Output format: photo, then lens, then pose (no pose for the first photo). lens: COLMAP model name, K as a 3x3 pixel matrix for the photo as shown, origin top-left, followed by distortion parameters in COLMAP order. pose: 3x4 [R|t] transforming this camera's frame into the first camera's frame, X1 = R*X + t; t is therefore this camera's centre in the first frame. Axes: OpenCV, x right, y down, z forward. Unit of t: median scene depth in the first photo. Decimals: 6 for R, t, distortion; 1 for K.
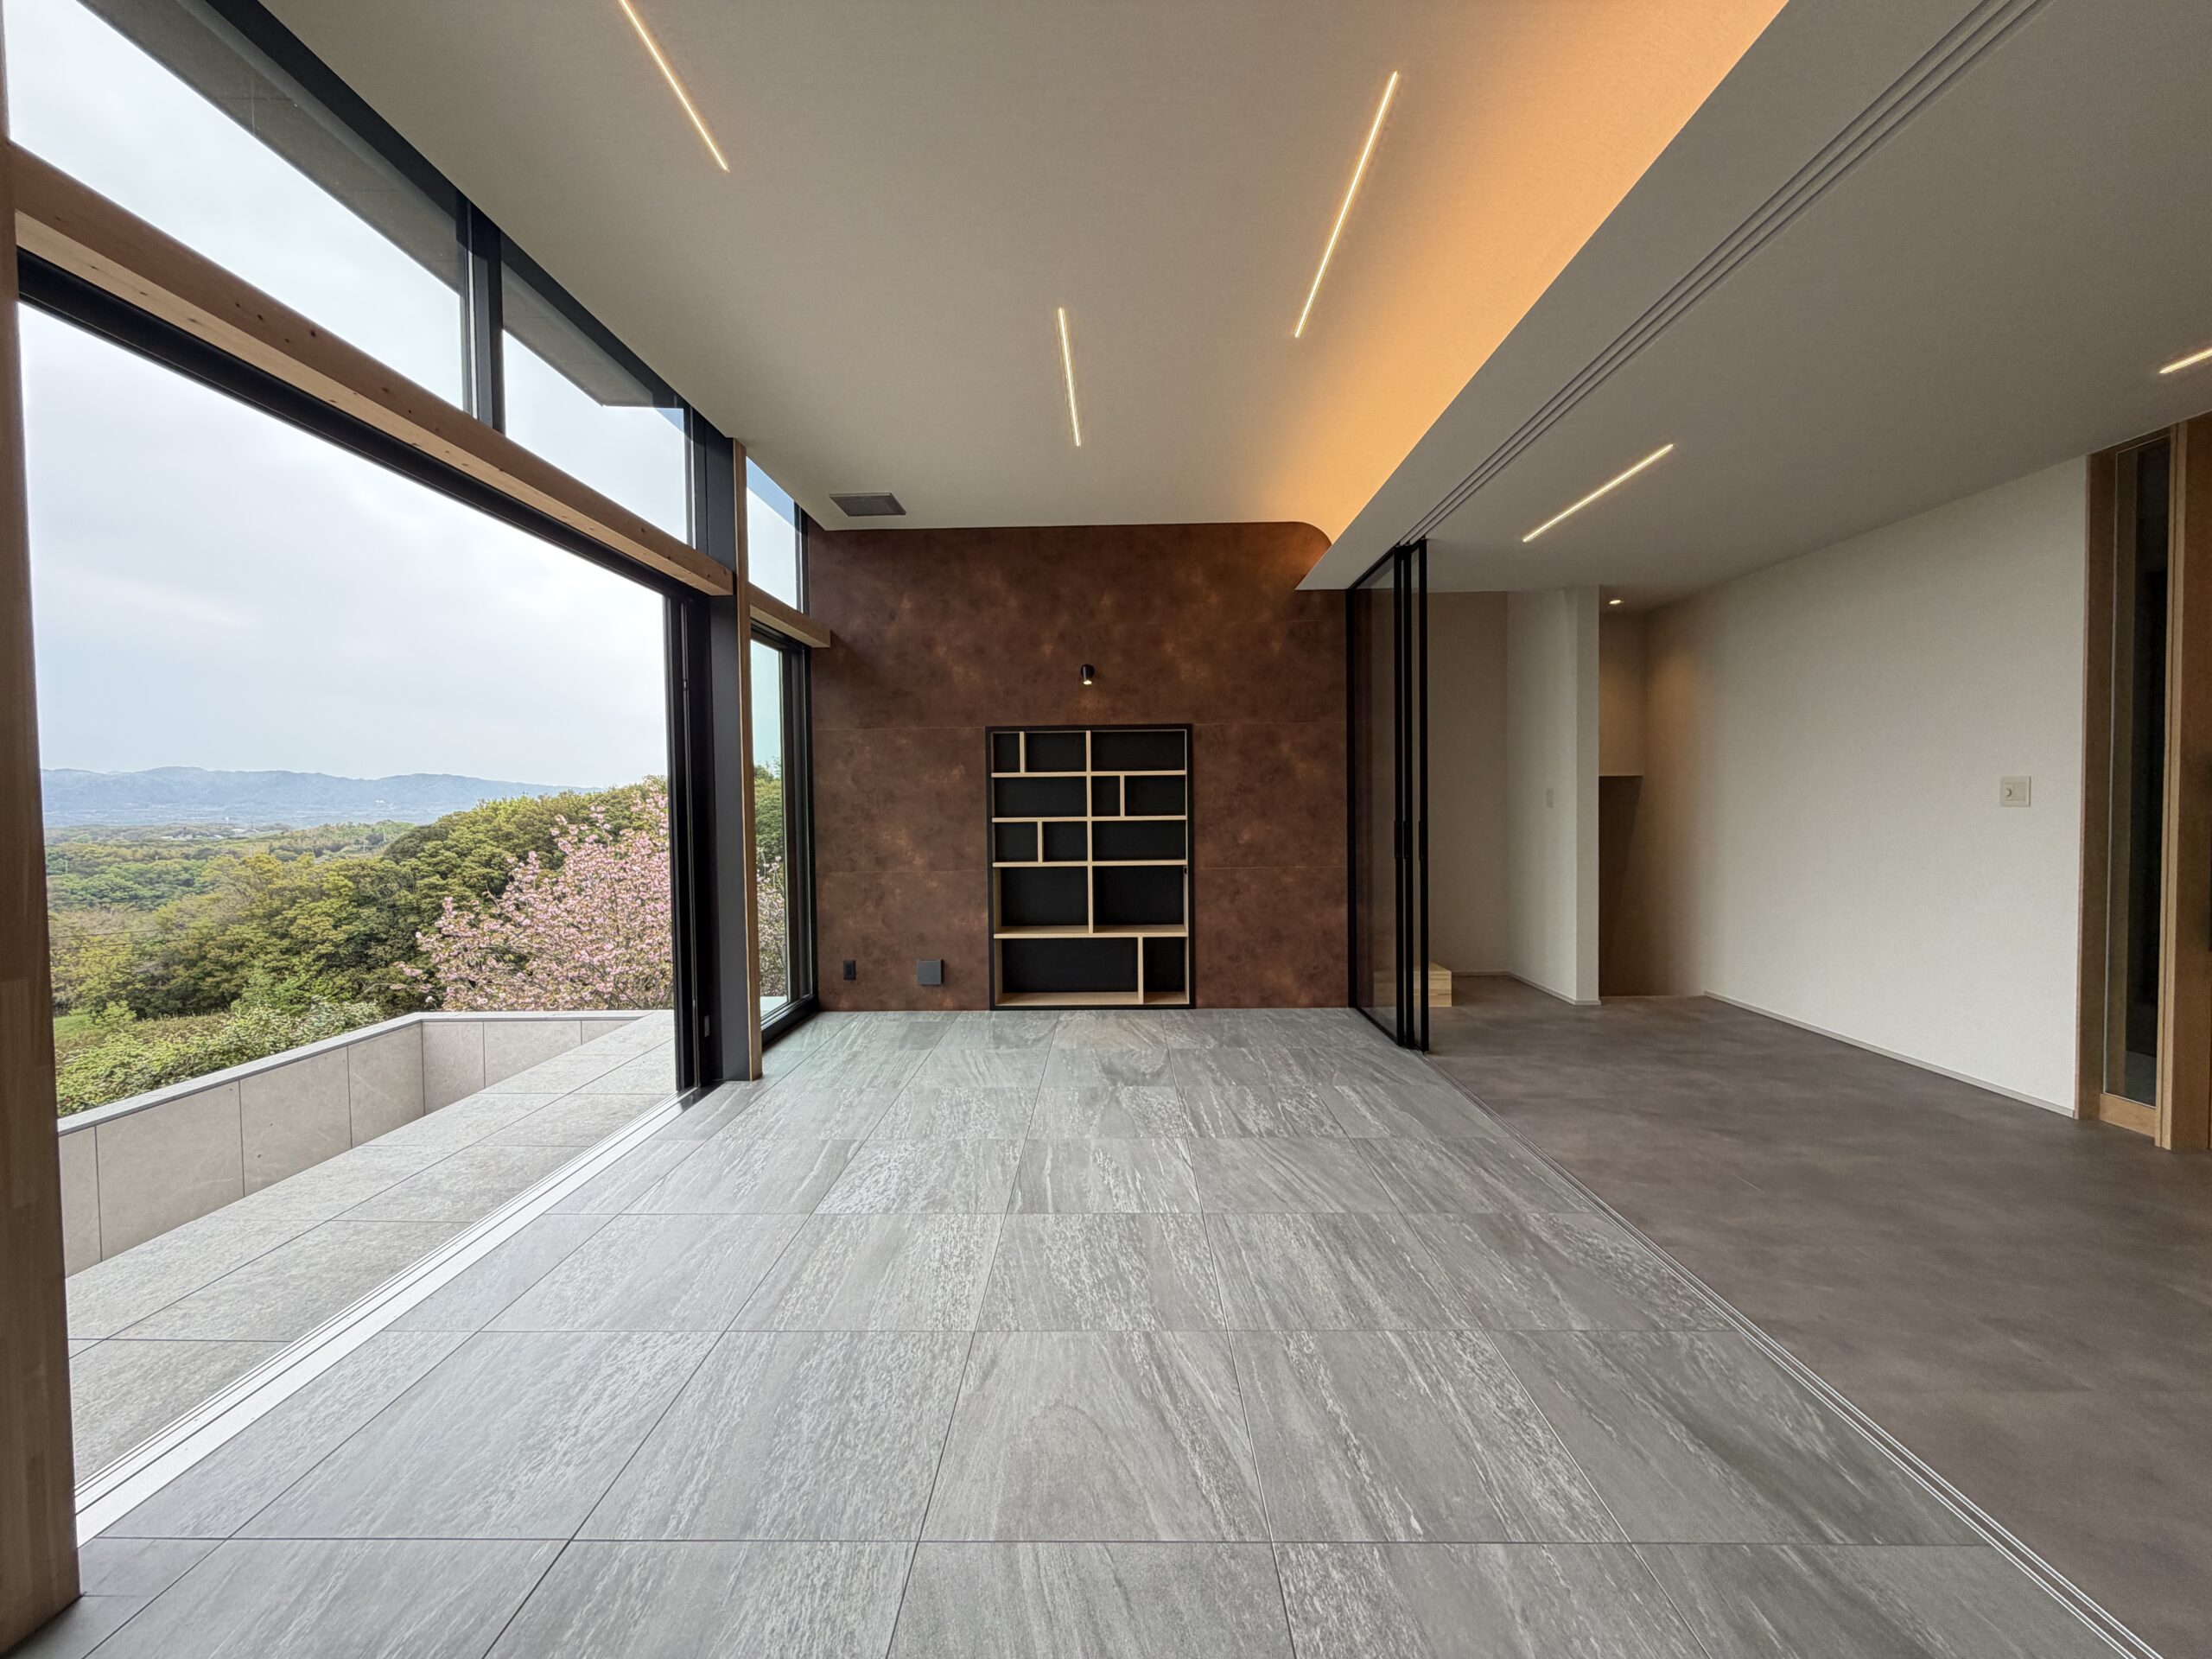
lens RADIAL K [[884.3, 0, 1098.7], [0, 884.3, 828.9], [0, 0, 1]] dist [-0.000814, 0.000770]
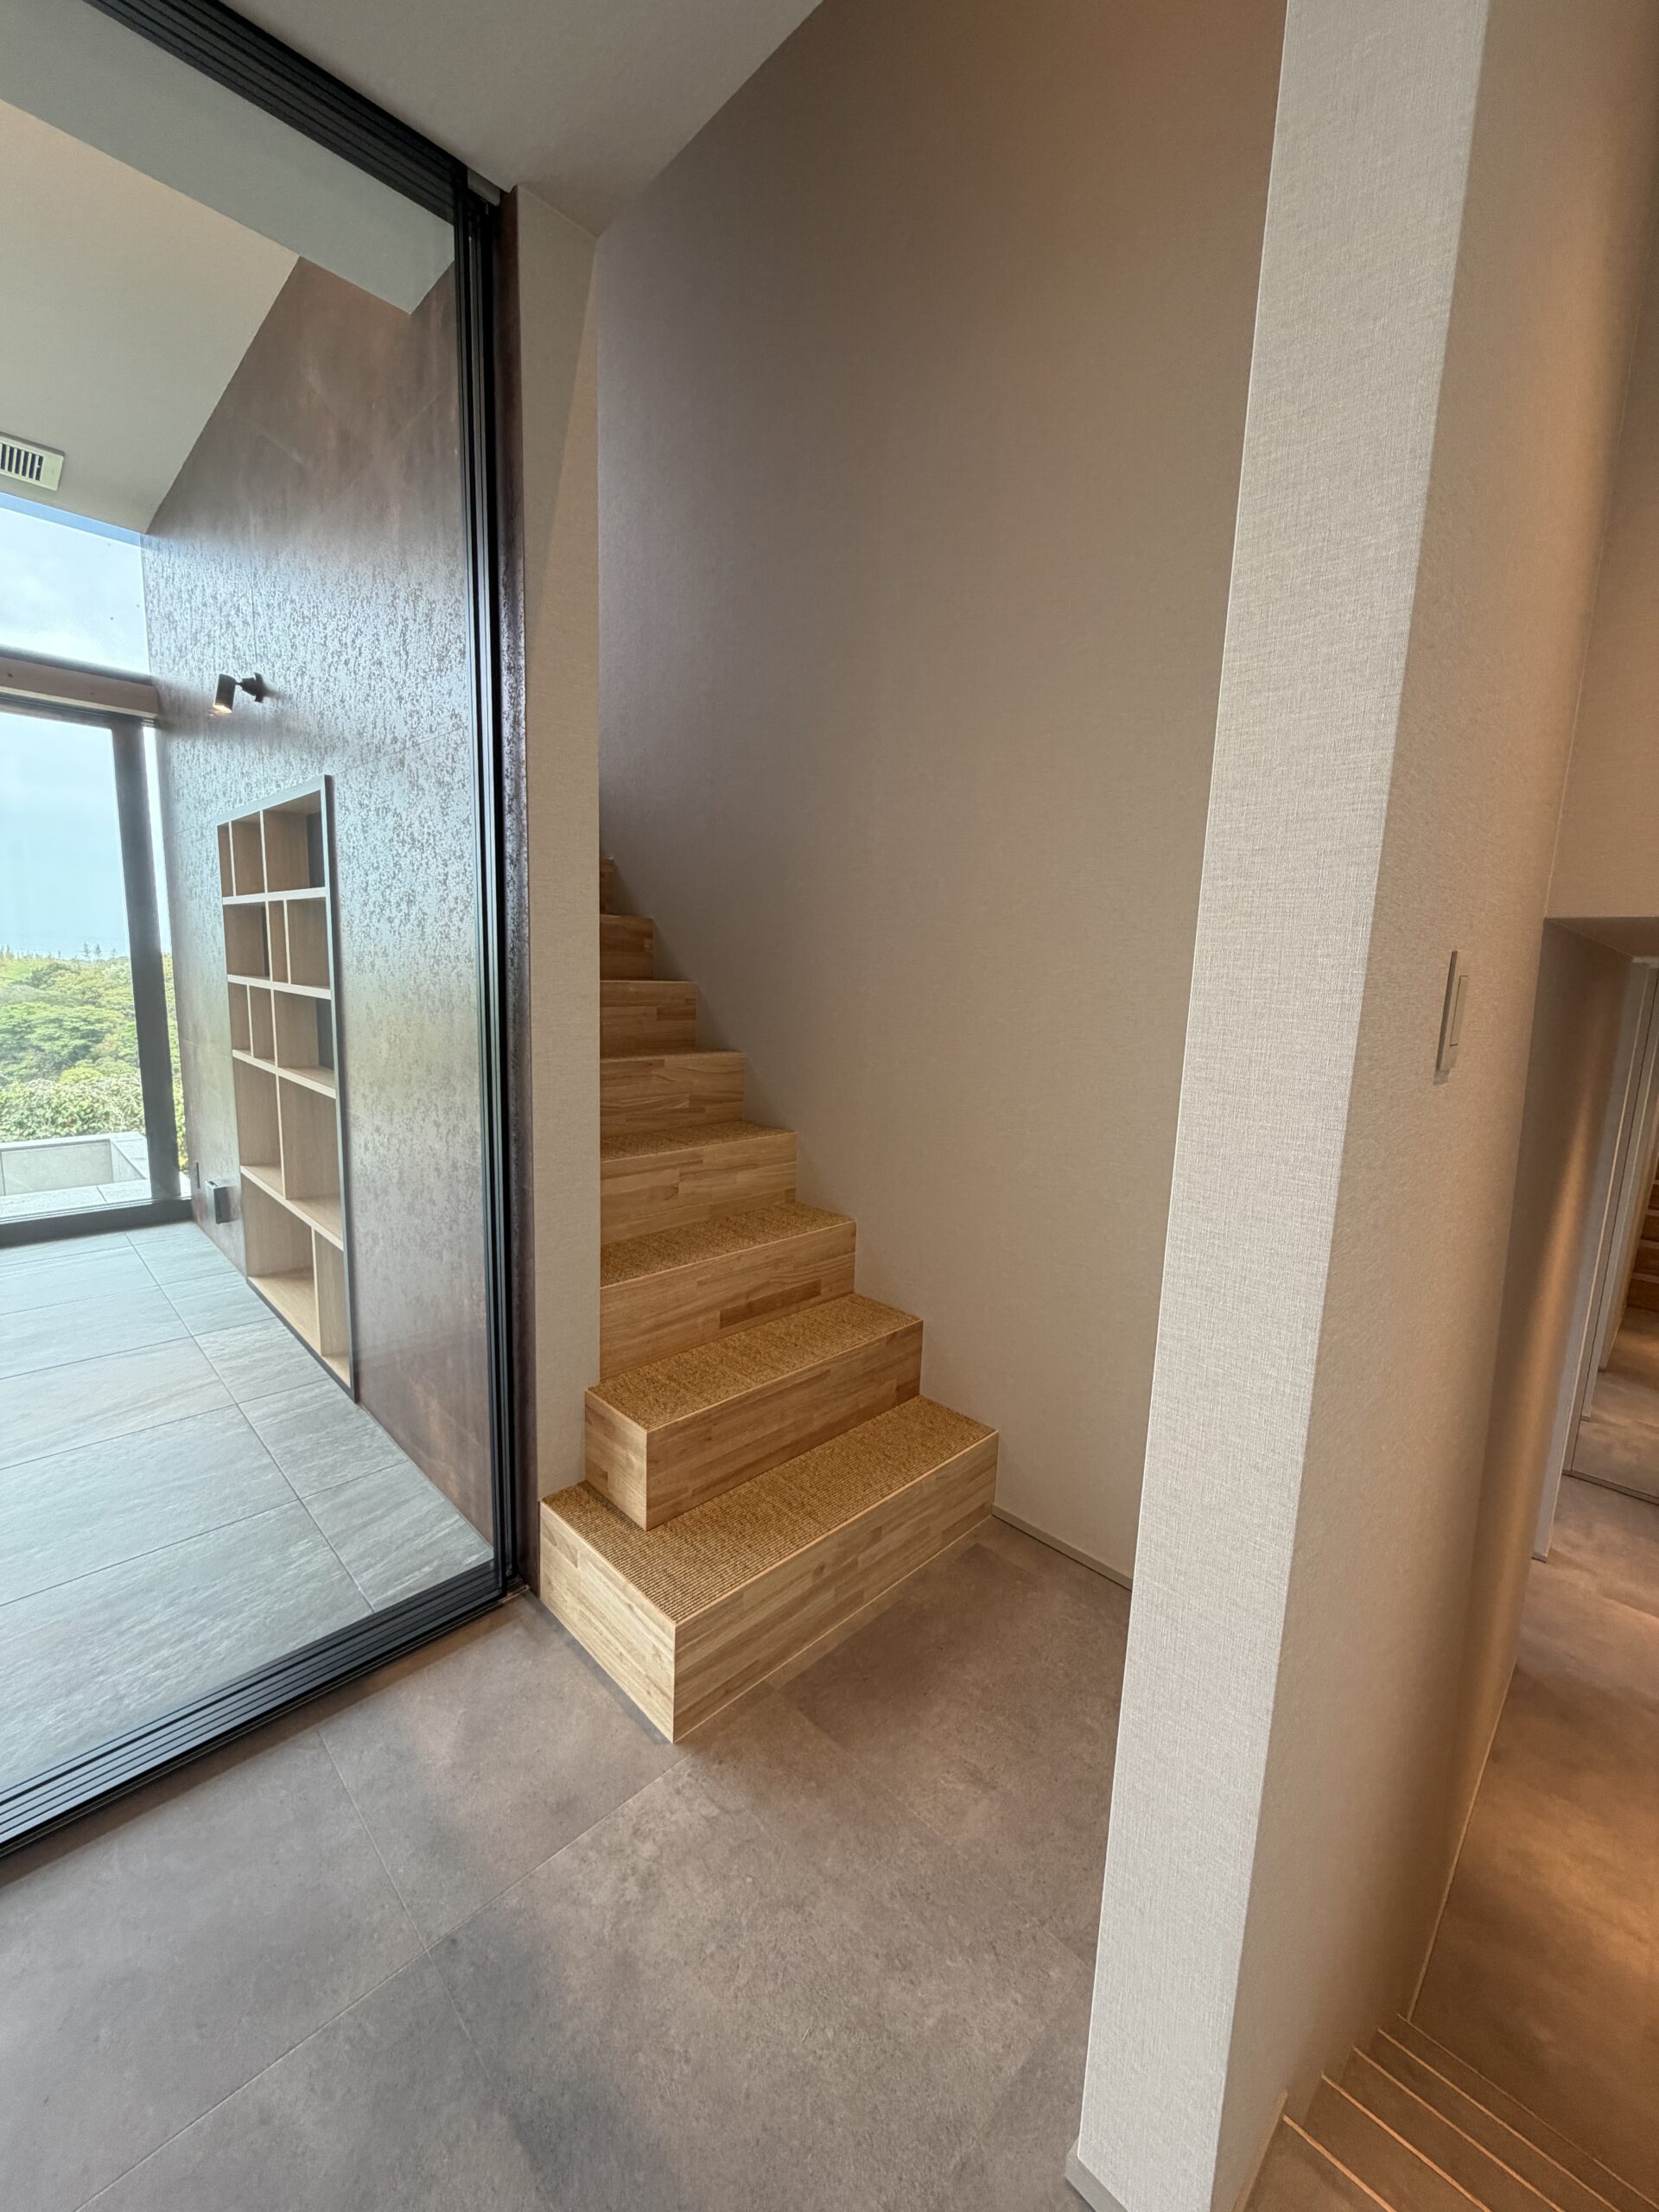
lens RADIAL K [[884.3, 0, 836.4], [0, 884.3, 1099.2], [0, 0, 1]] dist [-0.000814, 0.000770]
pose [[0.725462, 0.143824, -0.673067, 0.594467], [-0.066082, 0.987960, 0.139885, -0.039879], [0.685082, -0.057003, 0.726232, 0.846631]]
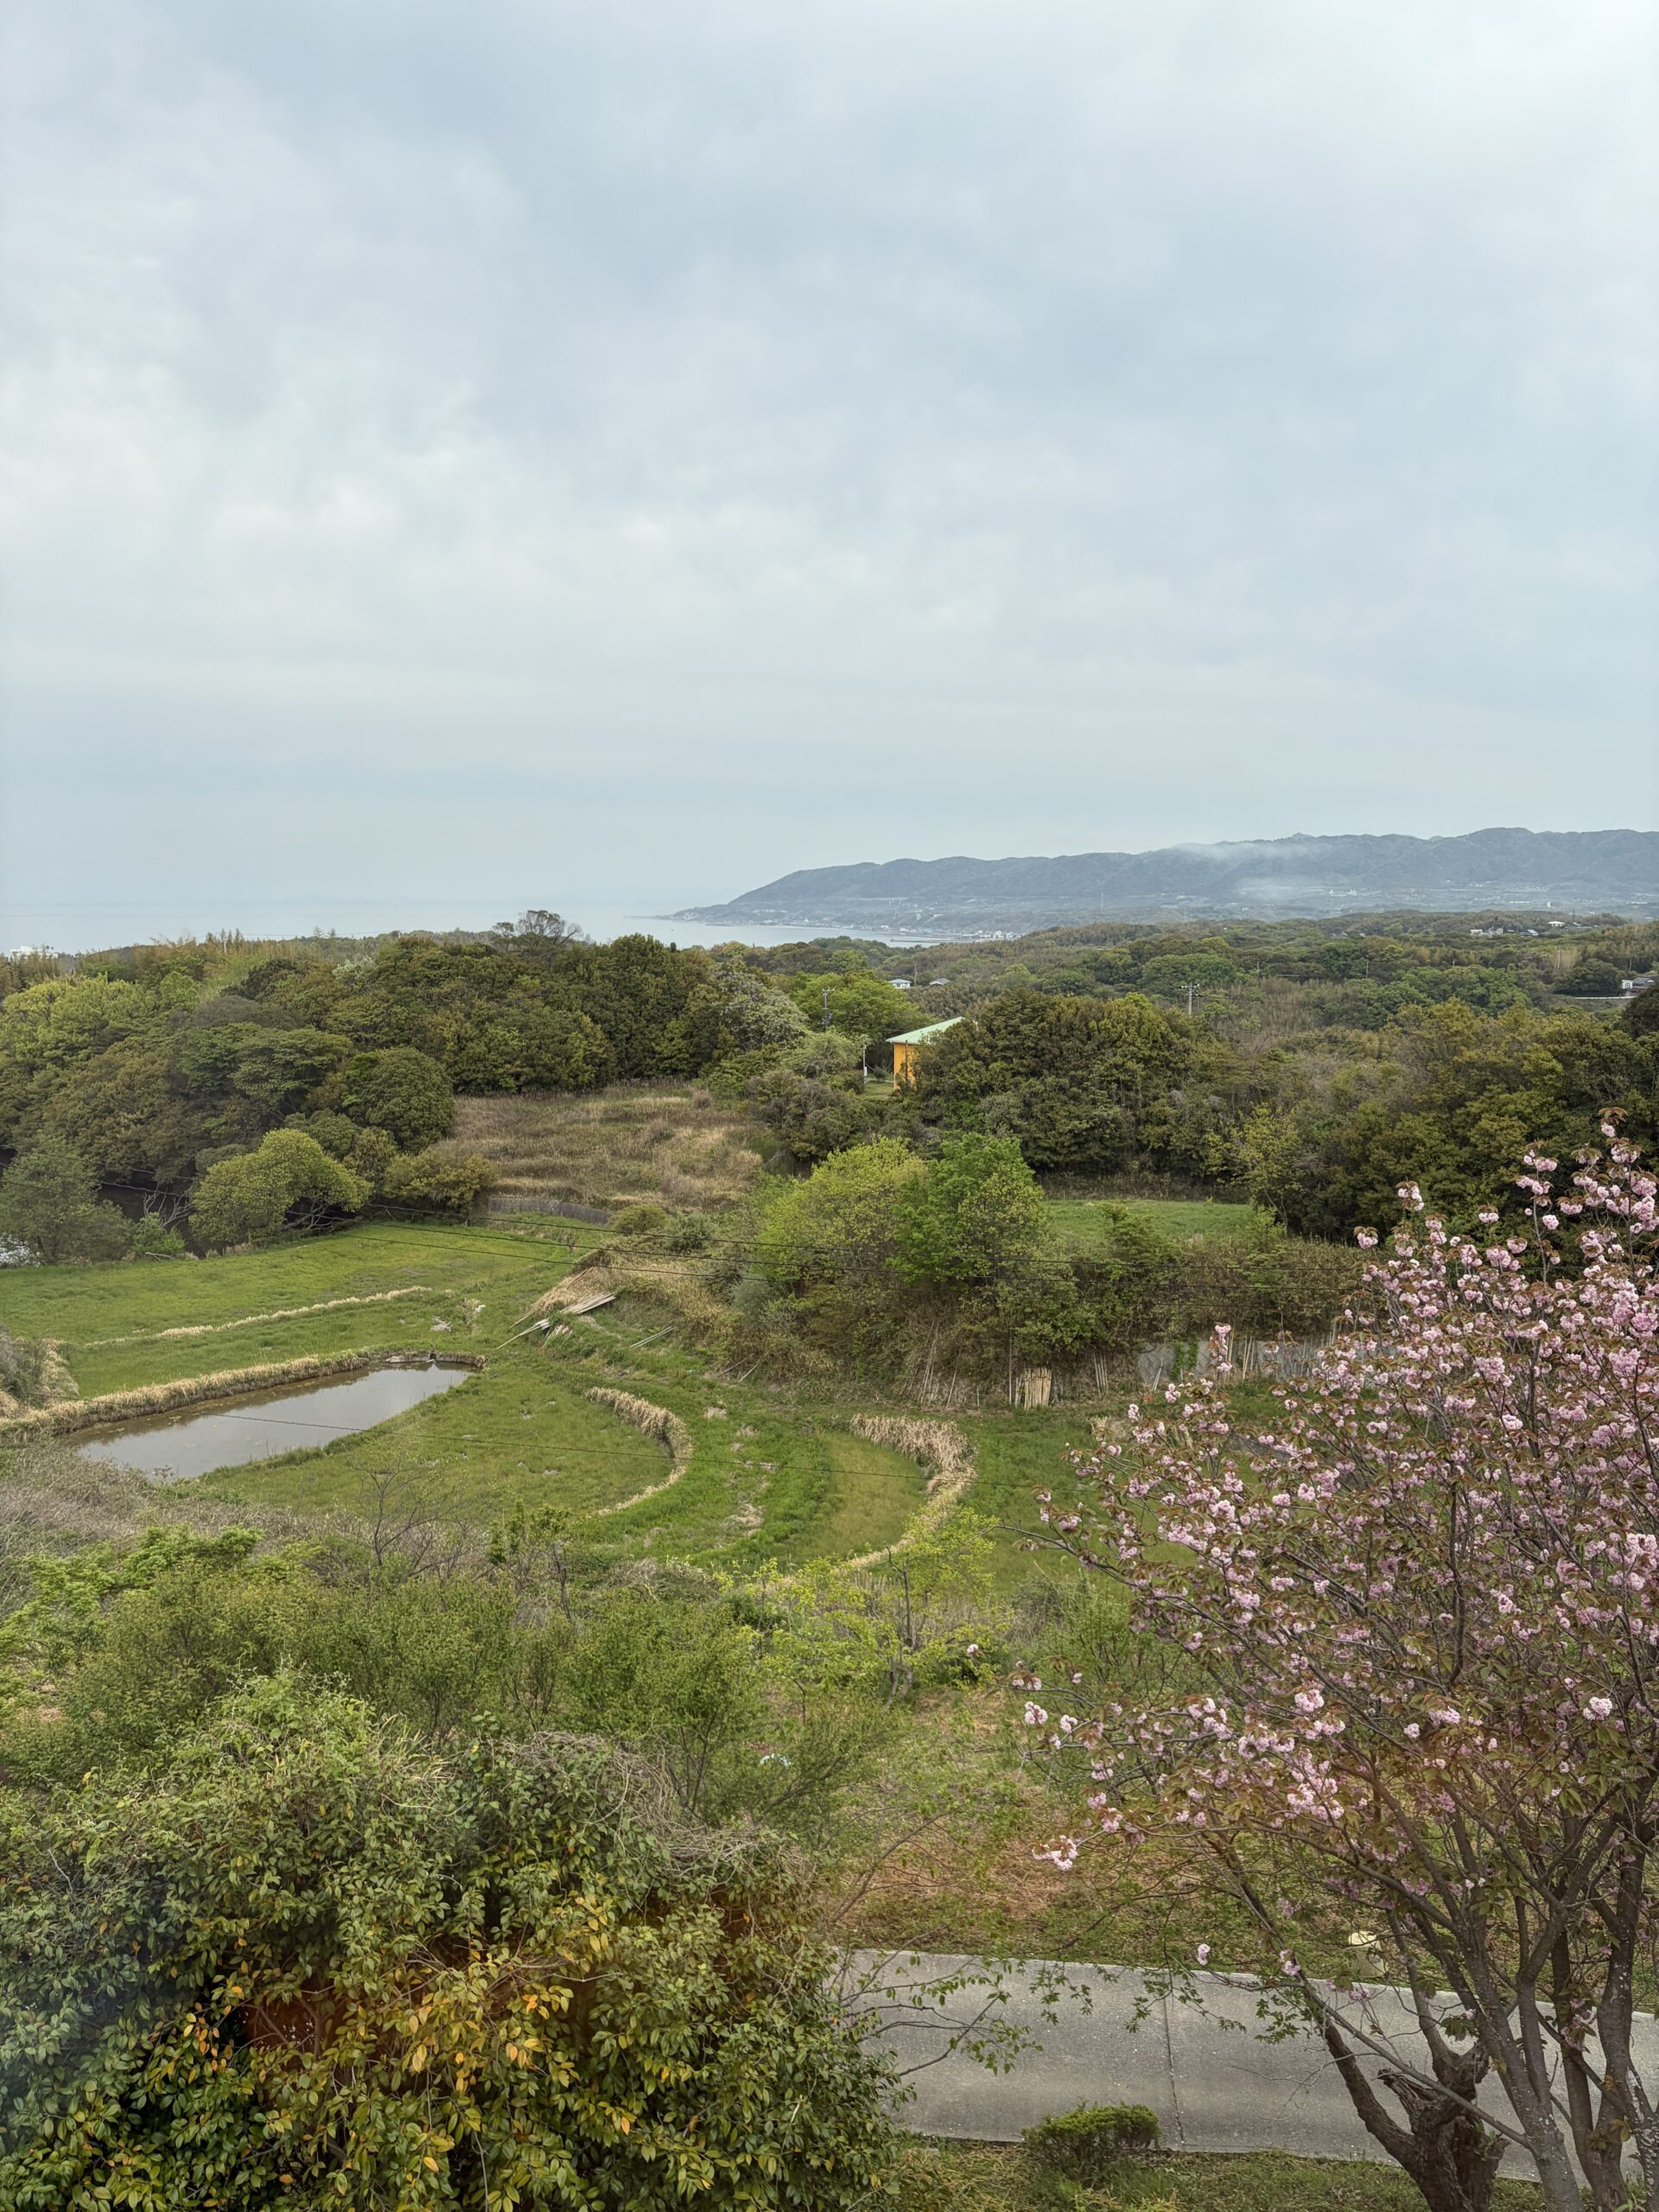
lens RADIAL K [[1667.1, 0, 827.6], [0, 1667.1, 1091.1], [0, 0, 1]] dist [0.054771, -0.063674]
pose [[0.380806, 0.117727, -0.917130, -0.312502], [-0.031303, 0.992934, 0.114461, -0.402254], [0.924125, -0.014878, 0.381801, 1.782037]]
